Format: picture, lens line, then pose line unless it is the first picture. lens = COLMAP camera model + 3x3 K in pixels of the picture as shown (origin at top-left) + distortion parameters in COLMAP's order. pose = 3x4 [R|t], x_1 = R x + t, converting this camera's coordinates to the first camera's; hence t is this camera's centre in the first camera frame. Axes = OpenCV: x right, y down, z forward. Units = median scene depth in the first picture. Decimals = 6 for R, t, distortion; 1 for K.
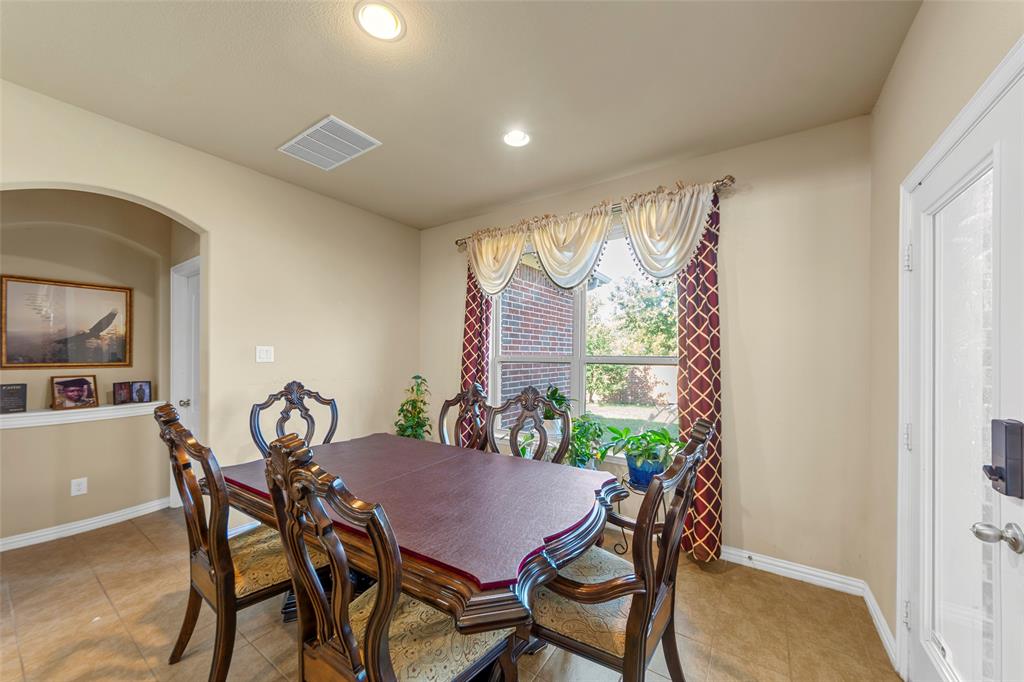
lens RADIAL K [[366.7, 0, 508.2], [0, 366.7, 347.9], [0, 0, 1]] dist [-0.001439, -0.000206]
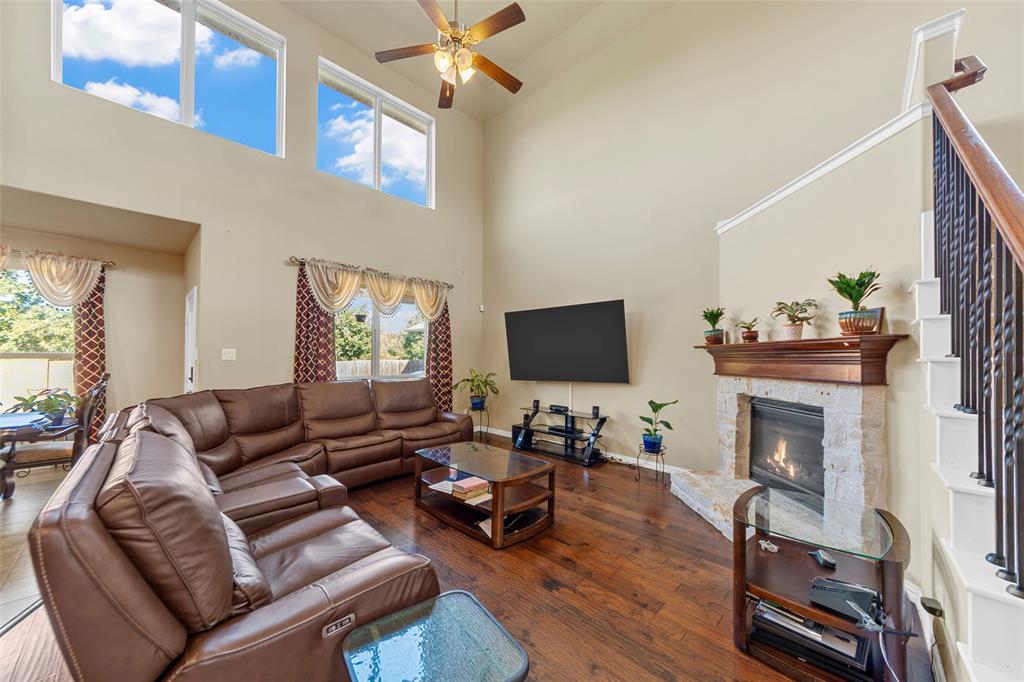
lens RADIAL K [[366.7, 0, 513.6], [0, 366.7, 352.4], [0, 0, 1]] dist [-0.001439, -0.000206]
pose [[0.162652, -0.004890, 0.986671, -0.952706], [-0.014487, 0.999868, 0.007343, -0.023562], [-0.986577, -0.015488, 0.162560, -1.403659]]
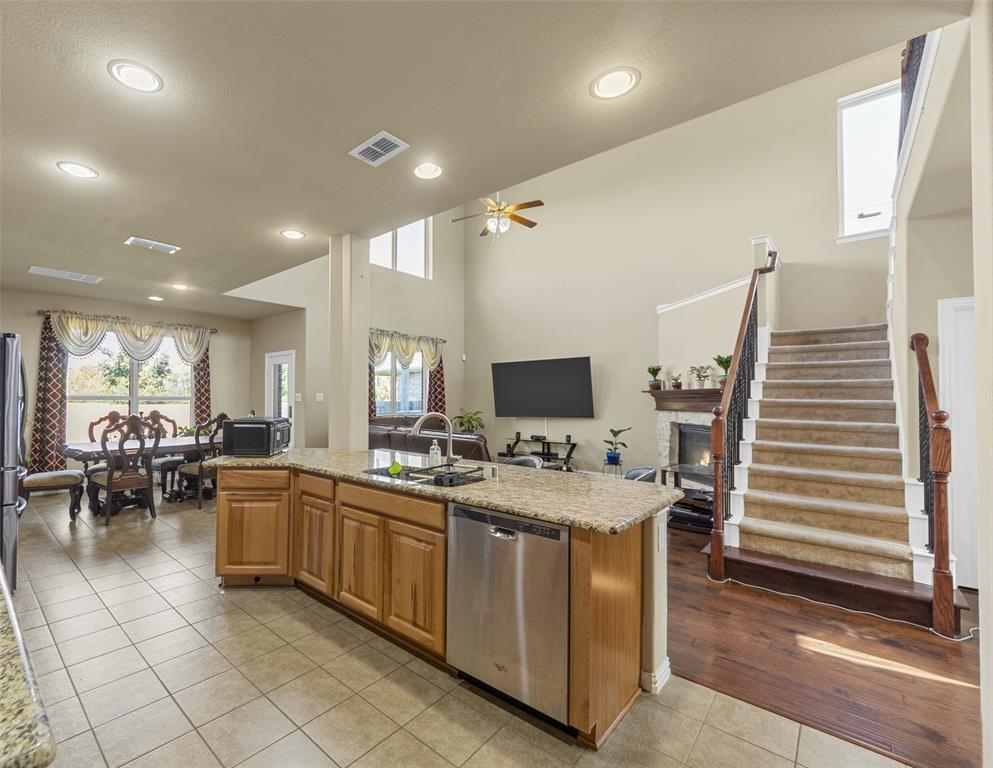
lens RADIAL K [[448.6, 0, 419.2], [0, 448.6, 388.9], [0, 0, 1]] dist [-0.004937, -0.000149]
pose [[0.155869, 0.002019, 0.987776, -2.314547], [-0.012173, 0.999926, -0.000123, -0.045925], [-0.987703, -0.012005, 0.155882, -0.955917]]
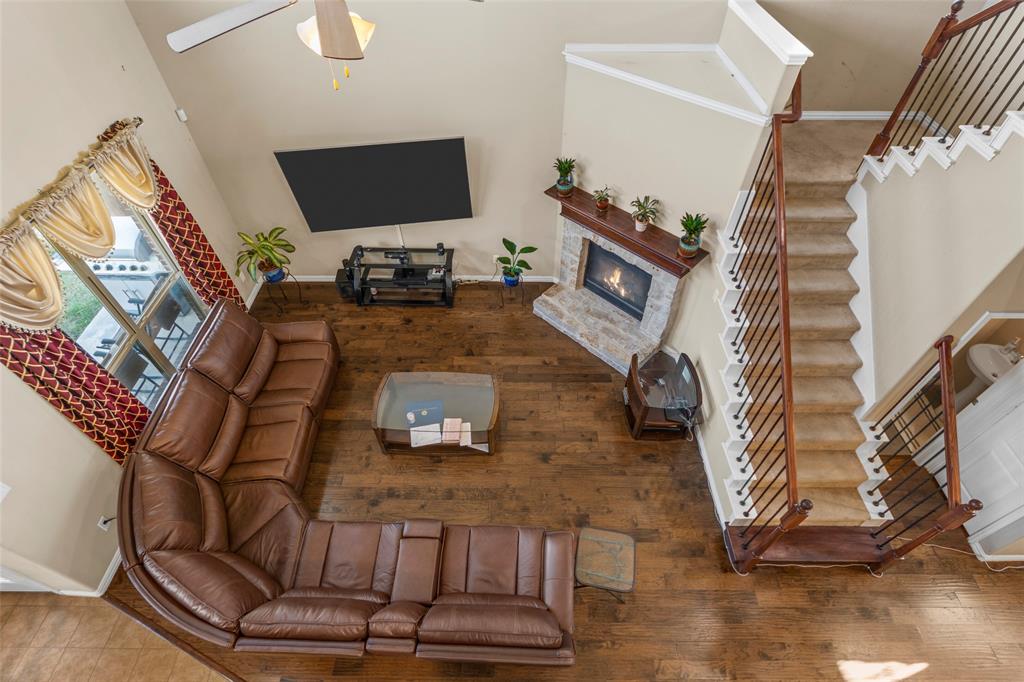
lens RADIAL K [[500.0, 0, 517.5], [0, 500.0, 346.1], [0, 0, 1]] dist [-0.005772, -0.000509]
pose [[-0.566107, -0.626375, 0.535889, -0.796714], [-0.014985, 0.657801, 0.753043, -1.282754], [-0.824196, 0.418272, -0.381771, -0.676693]]
